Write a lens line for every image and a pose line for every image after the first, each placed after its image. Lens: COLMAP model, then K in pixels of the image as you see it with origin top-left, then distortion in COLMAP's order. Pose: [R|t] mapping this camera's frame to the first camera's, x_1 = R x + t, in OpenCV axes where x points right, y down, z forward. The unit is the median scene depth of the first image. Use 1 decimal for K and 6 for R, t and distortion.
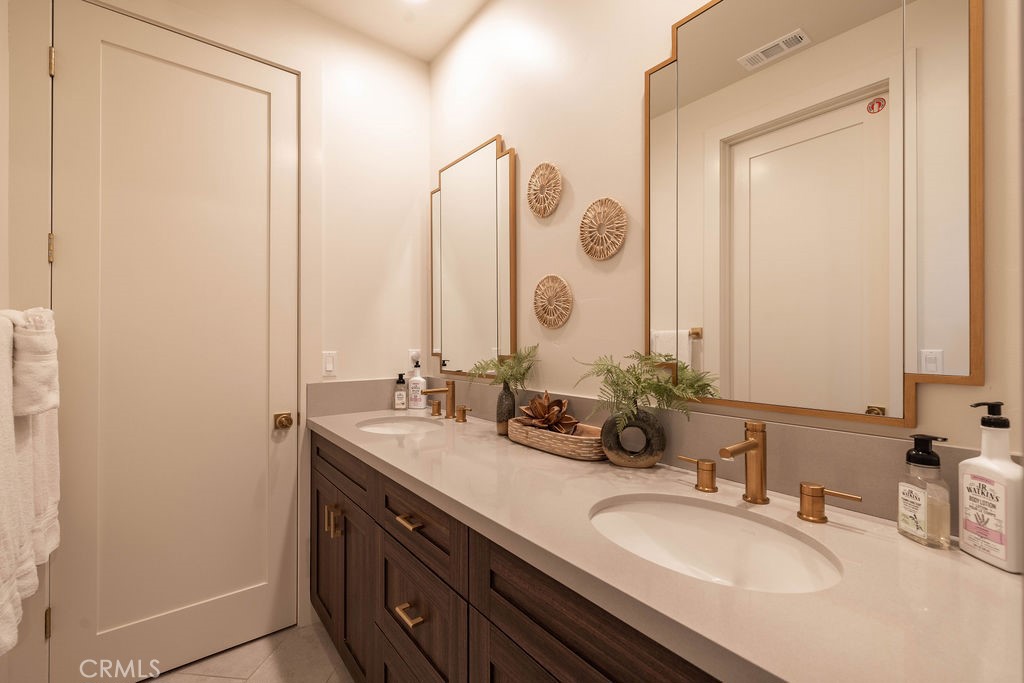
lens RADIAL K [[433.1, 0, 514.0], [0, 433.1, 336.1], [0, 0, 1]] dist [0.002239, 0.000401]
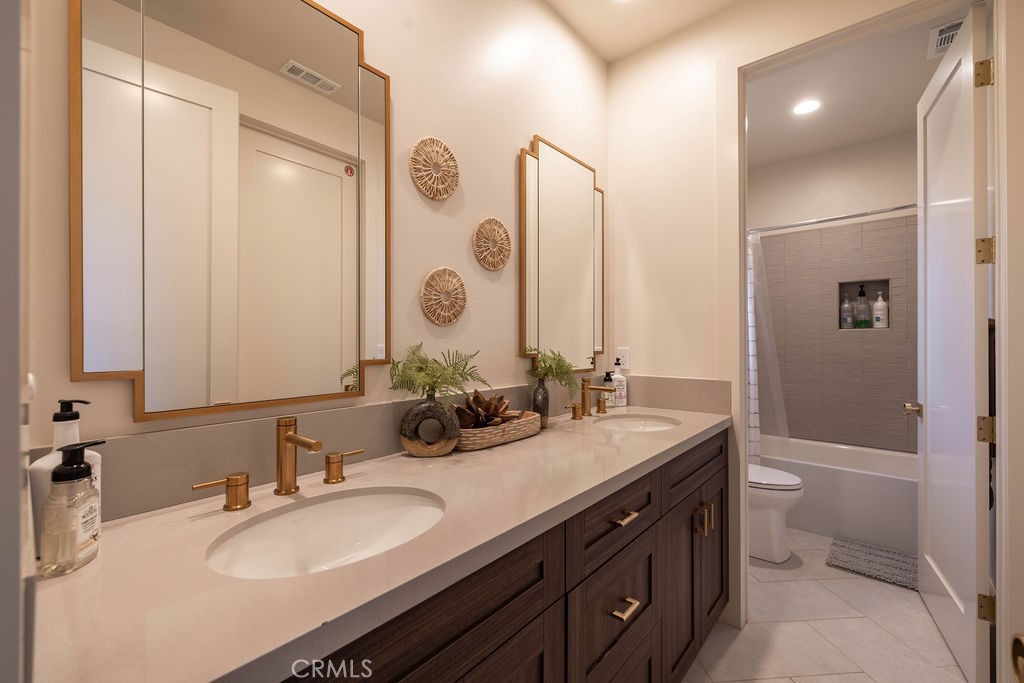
lens RADIAL K [[428.2, 0, 498.7], [0, 428.2, 341.4], [0, 0, 1]] dist [0.000667, 0.000186]
pose [[-0.165966, -0.005206, 0.986118, -0.550661], [-0.009692, 0.999946, 0.003648, 0.007790], [-0.986084, -0.008952, -0.166008, 0.680577]]
